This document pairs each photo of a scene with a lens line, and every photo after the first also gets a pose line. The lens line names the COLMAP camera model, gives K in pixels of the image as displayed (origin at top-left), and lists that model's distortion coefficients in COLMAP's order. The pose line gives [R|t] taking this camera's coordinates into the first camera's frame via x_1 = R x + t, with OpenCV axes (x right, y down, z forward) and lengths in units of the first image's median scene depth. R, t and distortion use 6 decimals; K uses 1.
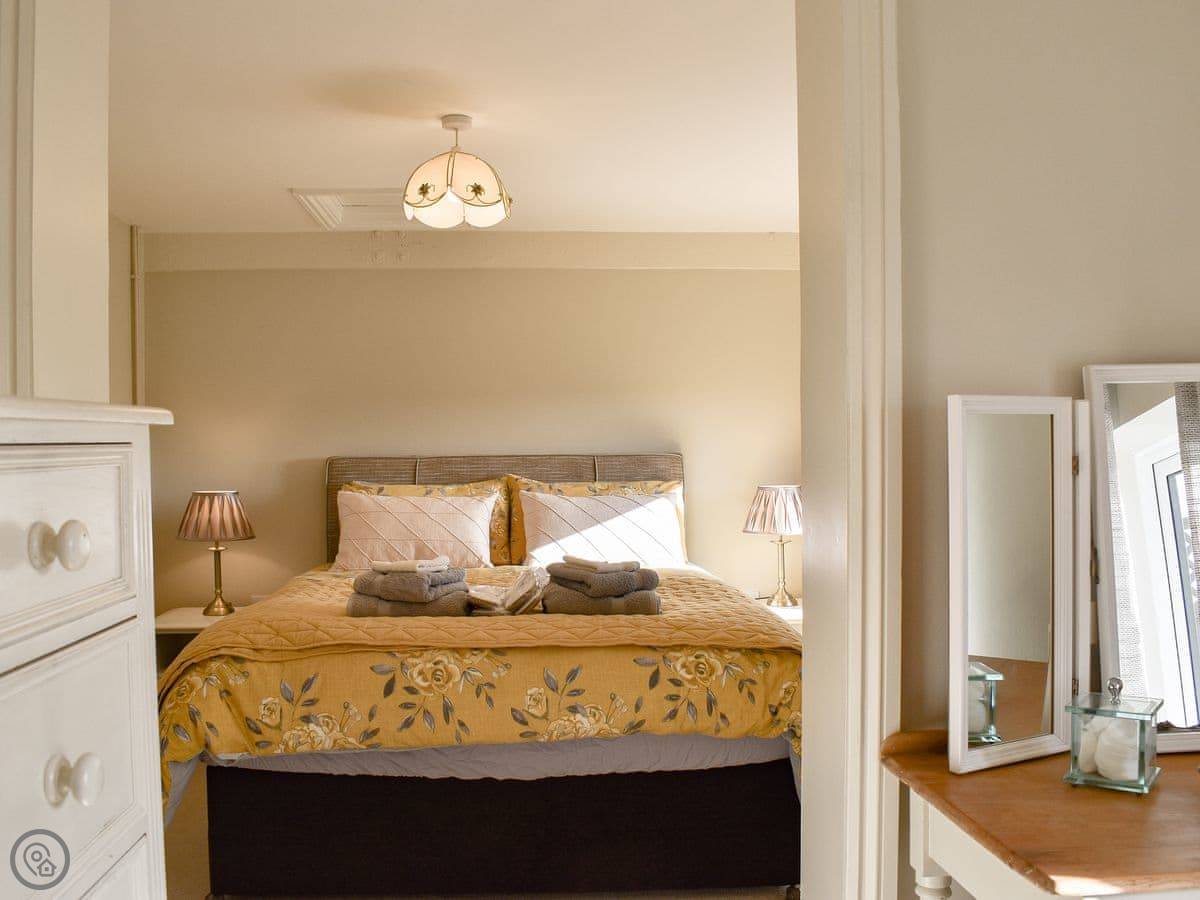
lens RADIAL K [[1075.9, 0, 602.0], [0, 1075.9, 467.2], [0, 0, 1]] dist [-0.086927, -0.012278]
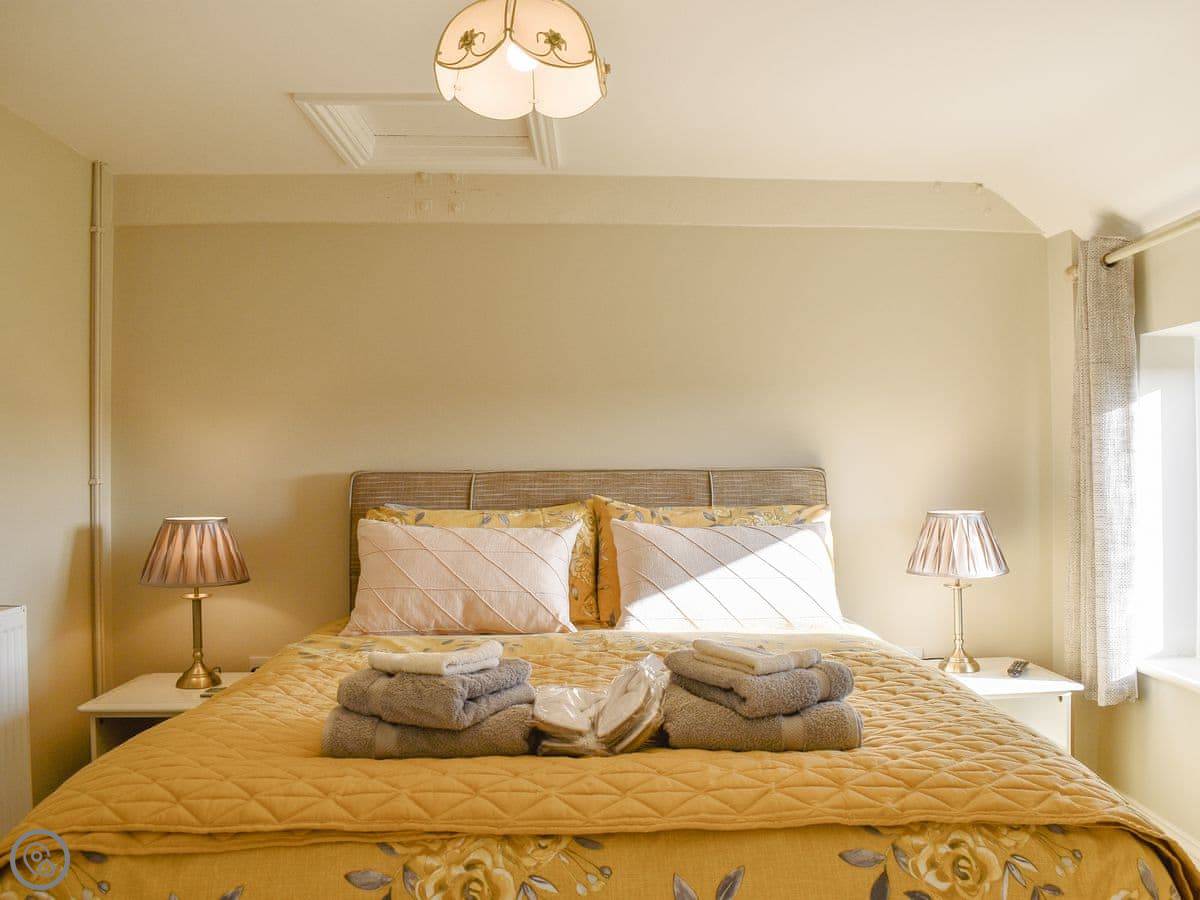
lens RADIAL K [[1084.6, 0, 713.1], [0, 1084.6, 446.5], [0, 0, 1]] dist [-0.082376, 0.005989]
pose [[0.999578, 0.002883, 0.028897, -0.030878], [-0.001998, 0.999529, -0.030630, -0.005290], [-0.028972, 0.030560, 0.999113, 0.282828]]
